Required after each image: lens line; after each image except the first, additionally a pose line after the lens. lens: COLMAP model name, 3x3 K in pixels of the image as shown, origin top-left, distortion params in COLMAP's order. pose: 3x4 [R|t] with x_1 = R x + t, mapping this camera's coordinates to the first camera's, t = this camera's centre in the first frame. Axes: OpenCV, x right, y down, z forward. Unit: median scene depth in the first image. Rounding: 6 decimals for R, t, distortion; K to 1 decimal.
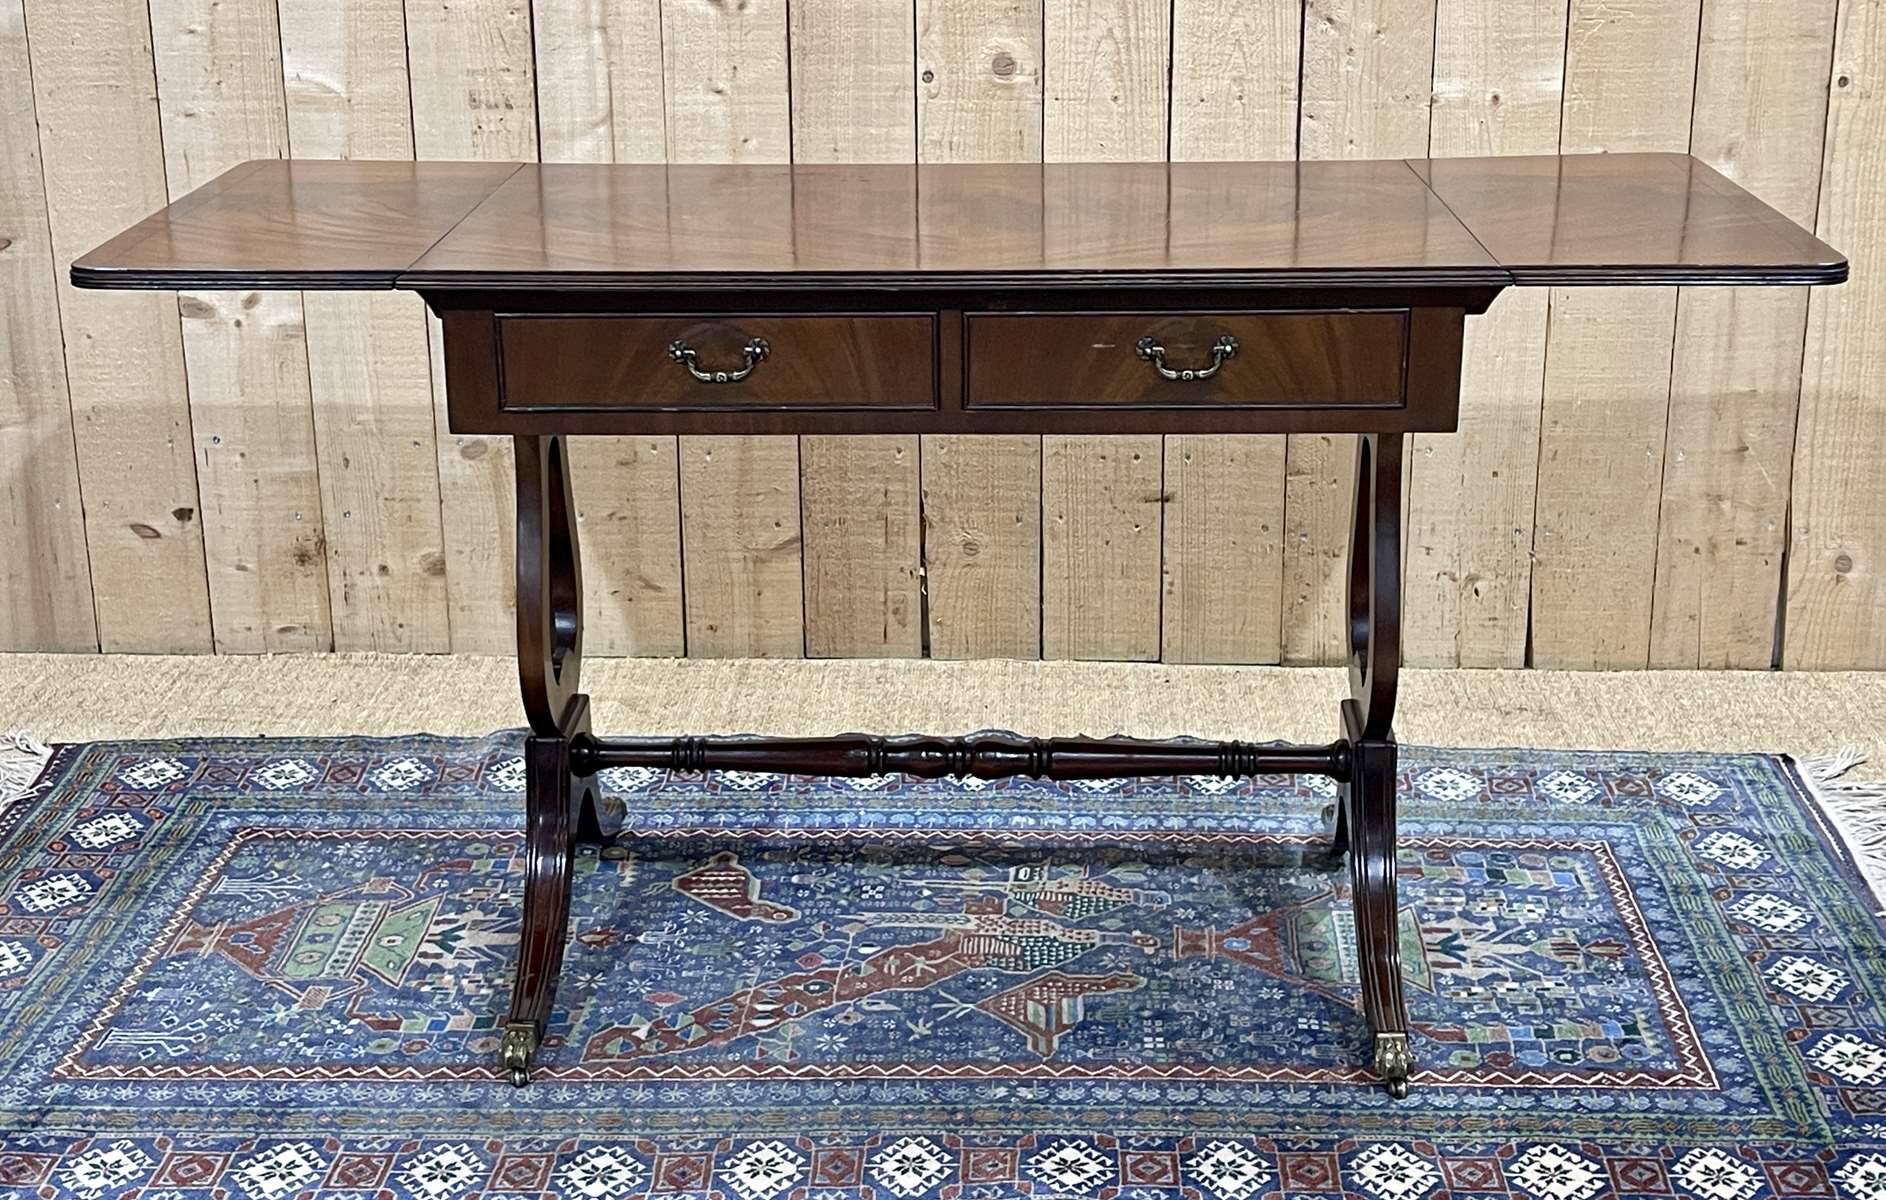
lens RADIAL K [[2566.5, 0, 923.5], [0, 2566.5, 569.5], [0, 0, 1]] dist [0.104344, 0.000000]
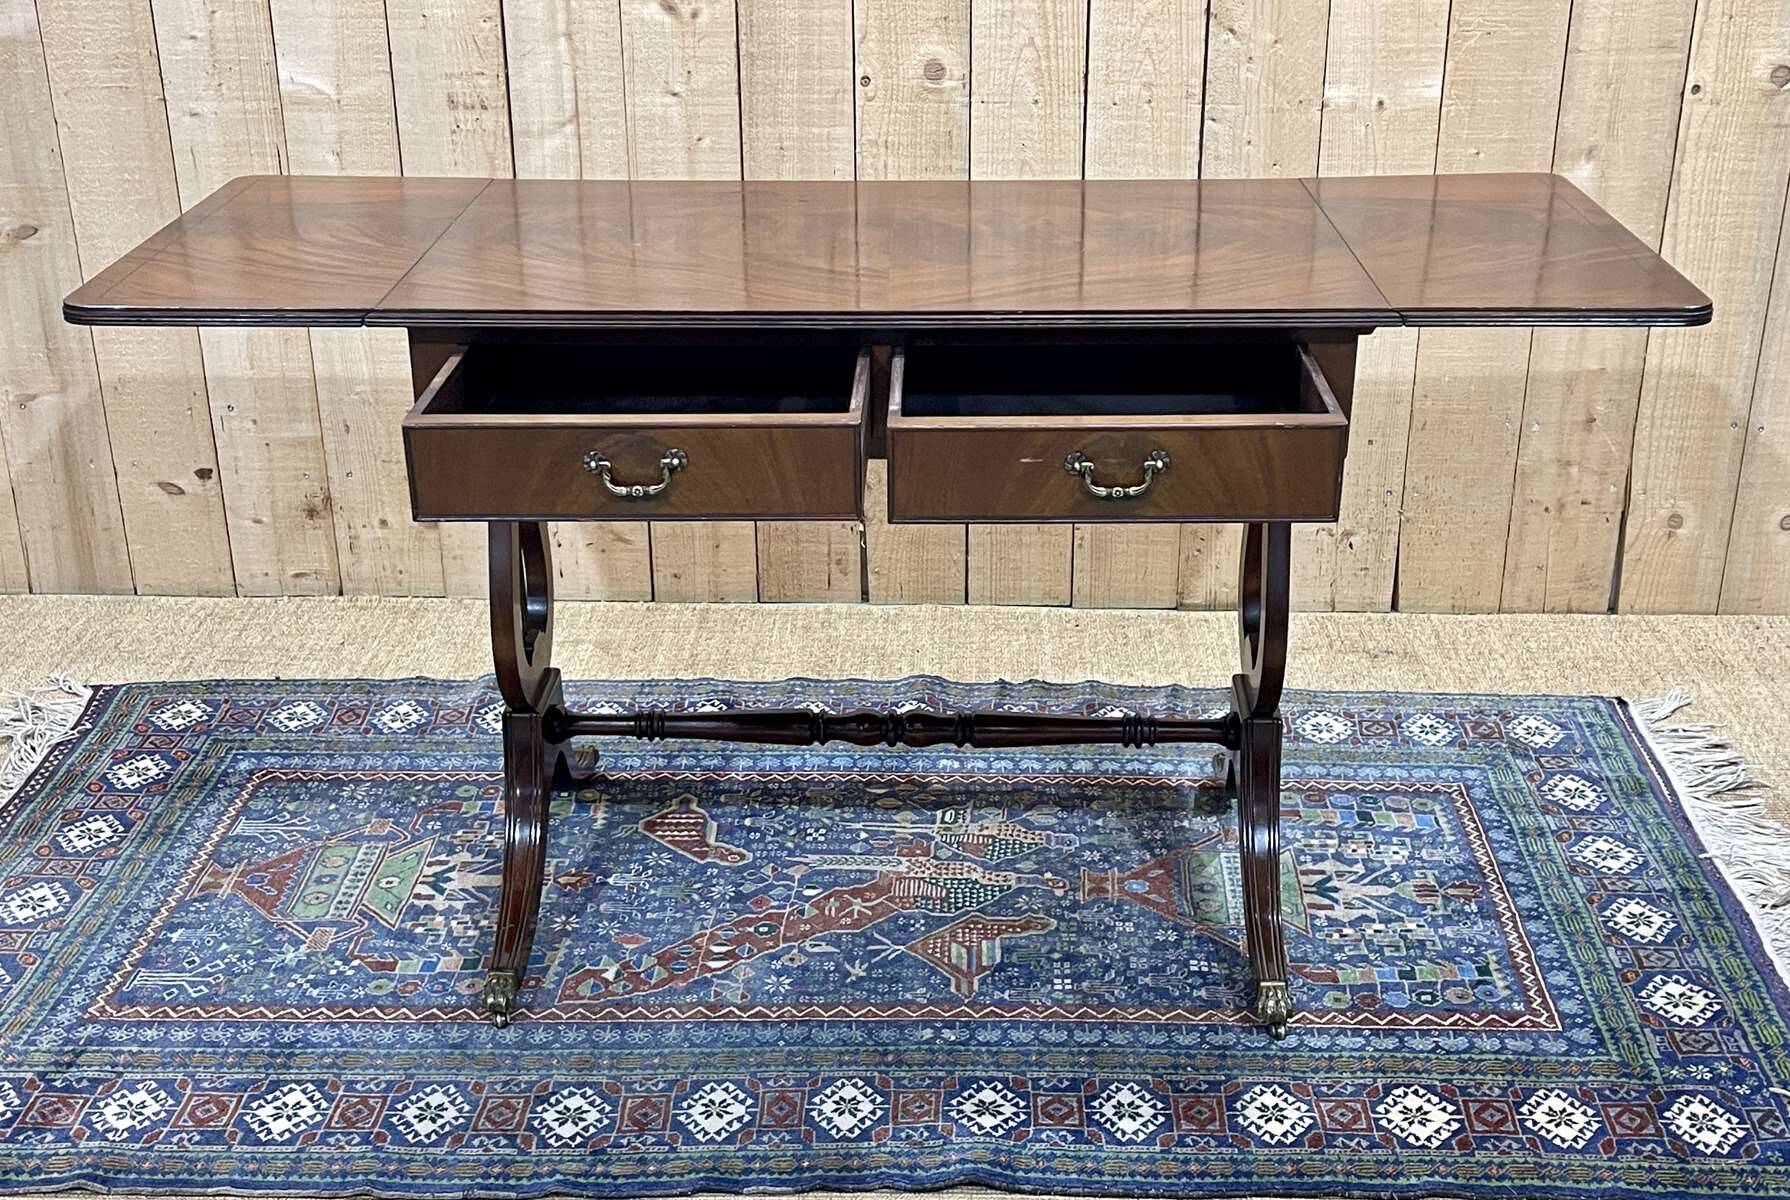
lens RADIAL K [[2145.9, 0, 885.0], [0, 2145.9, 658.0], [0, 0, 1]] dist [0.092219, 0.000000]
pose [[0.999980, -0.000547, 0.006223, 0.004809], [-0.000116, 0.994351, 0.106146, -0.051234], [-0.006246, -0.106145, 0.994331, 0.066305]]
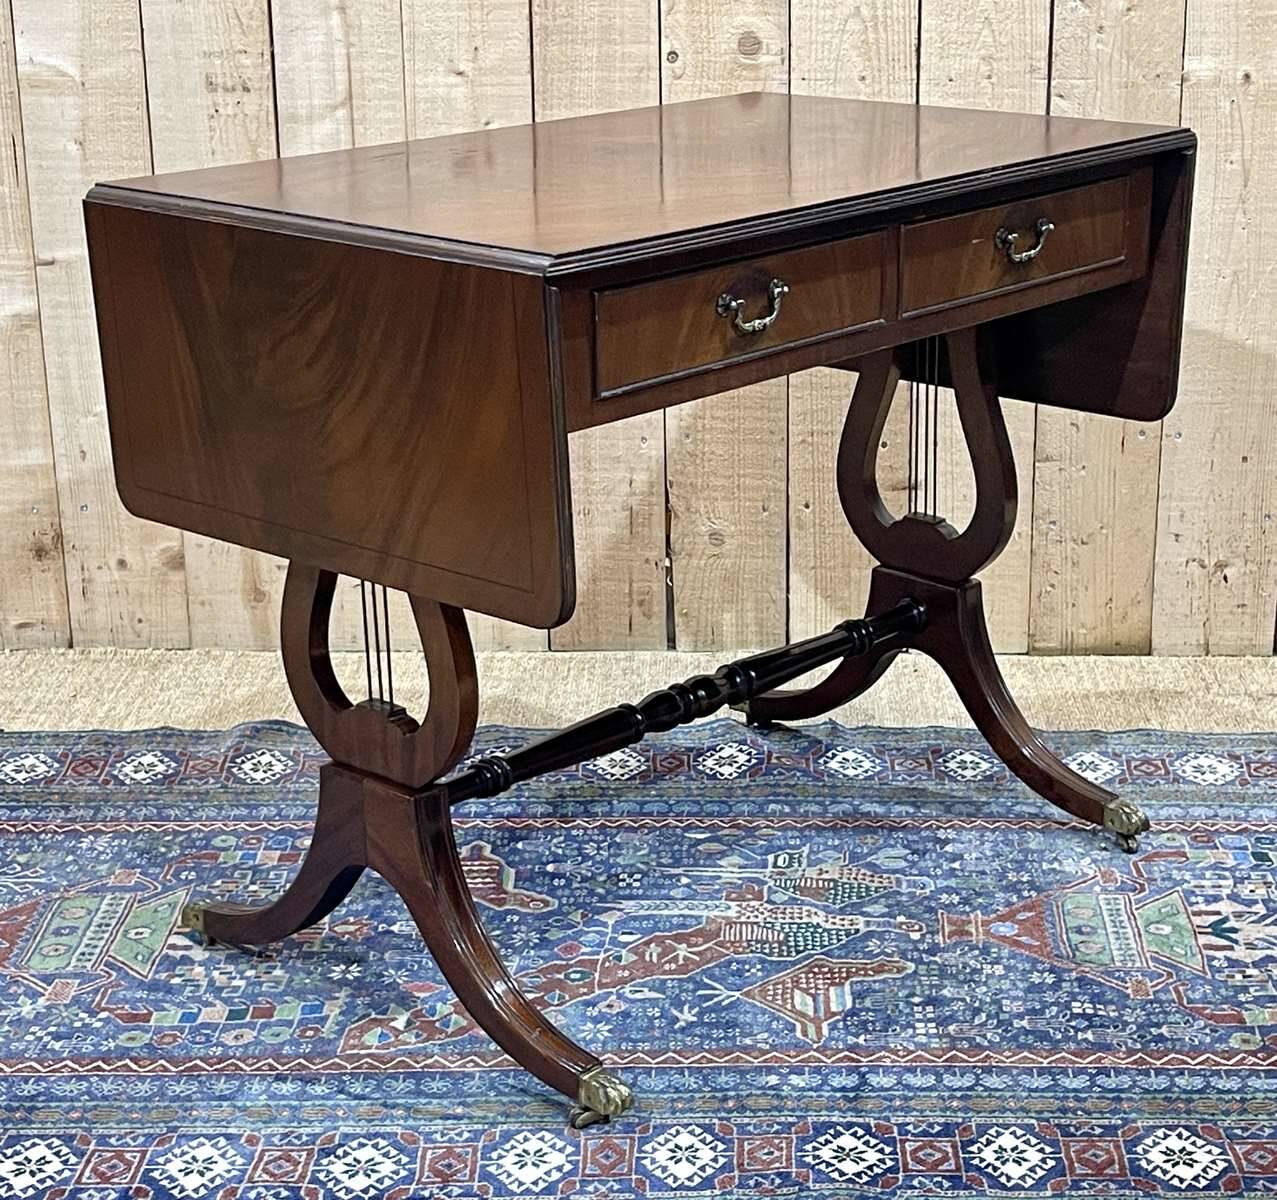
lens RADIAL K [[2469.7, 0, 667.3], [0, 2469.7, 616.6], [0, 0, 1]] dist [0.110682, 0.000000]
pose [[0.999846, -0.006831, 0.016141, -0.019646], [0.006691, 0.999940, 0.008709, 0.016403], [-0.016199, -0.008600, 0.999832, 0.055237]]
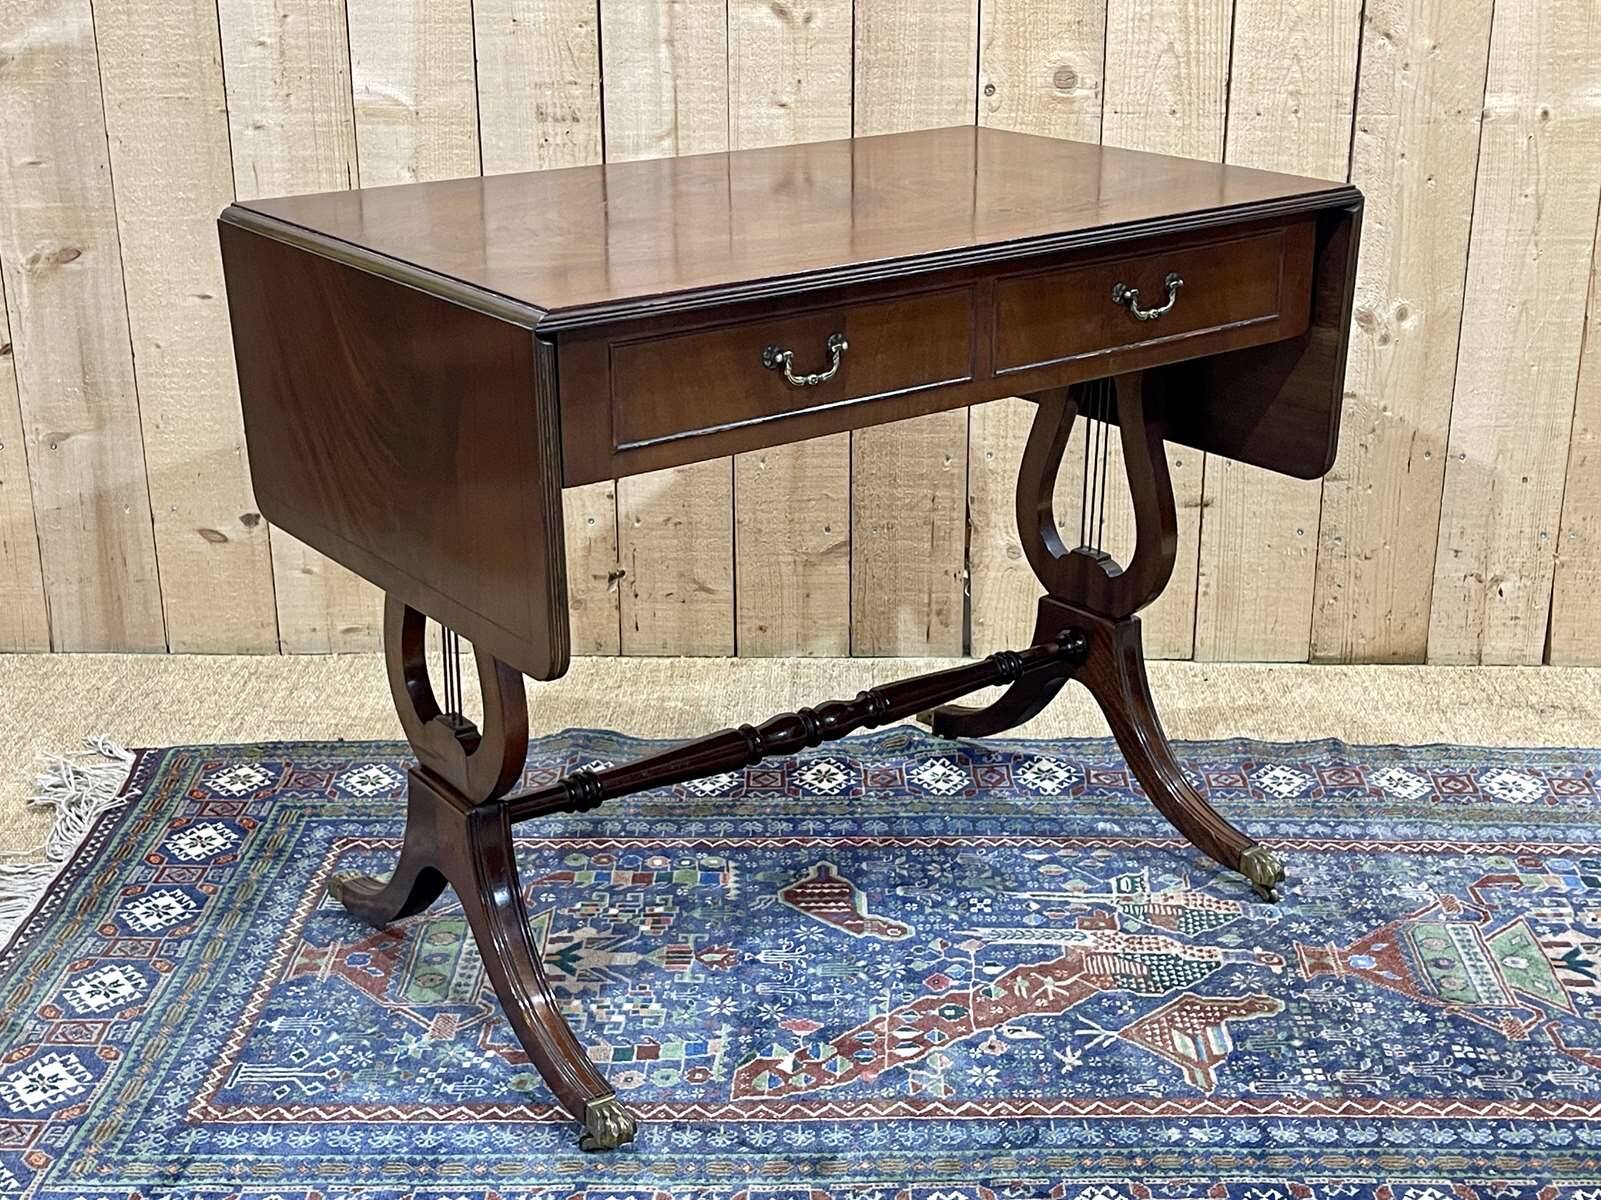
lens RADIAL K [[2117.6, 0, 822.8], [0, 2117.6, 620.8], [0, 0, 1]] dist [0.072210, 0.000000]
pose [[0.999342, -0.003308, 0.036115, -0.108892], [0.001791, 0.999118, 0.041964, -0.019984], [-0.036222, -0.041871, 0.998466, 0.176667]]
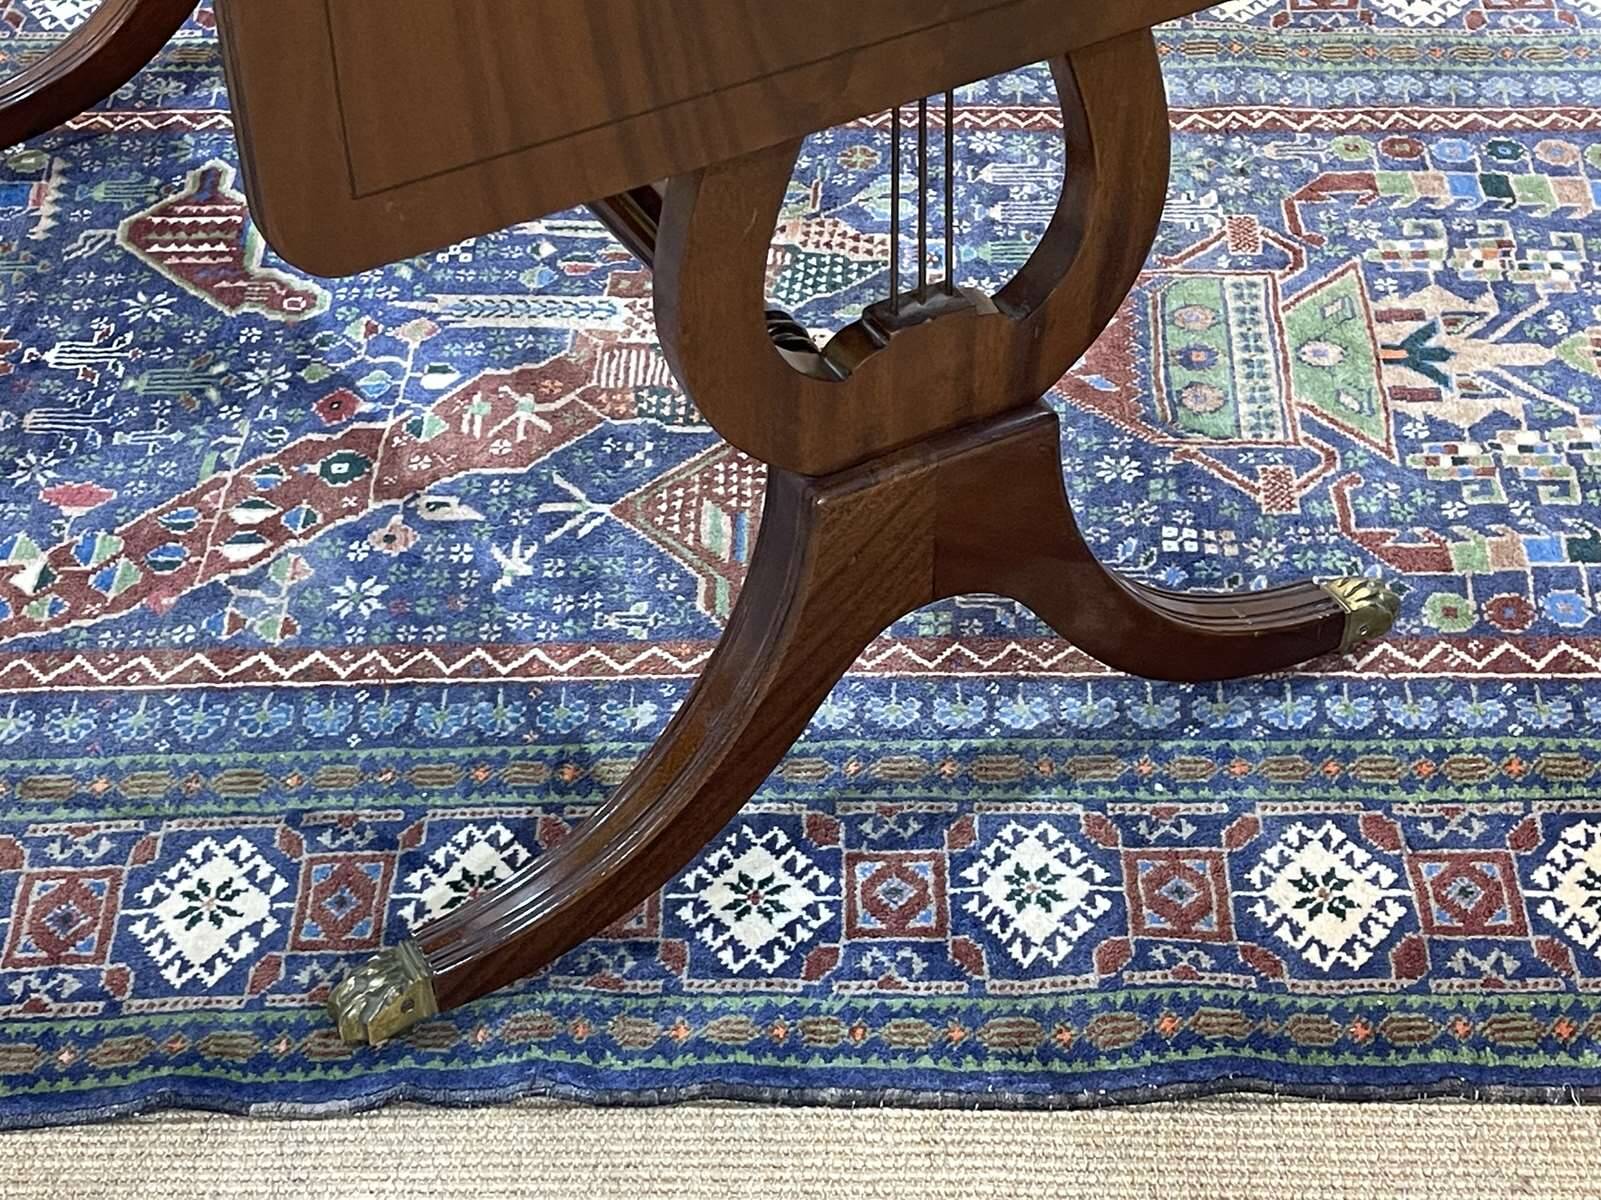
lens RADIAL K [[2715.9, 0, 796.0], [0, 2715.9, 577.9], [0, 0, 1]] dist [0.094147, 0.000000]
pose [[0.999545, -0.023074, 0.019432, 0.044048], [0.013334, 0.915747, 0.401535, -0.055678], [-0.027060, -0.401093, 0.915638, 0.382829]]
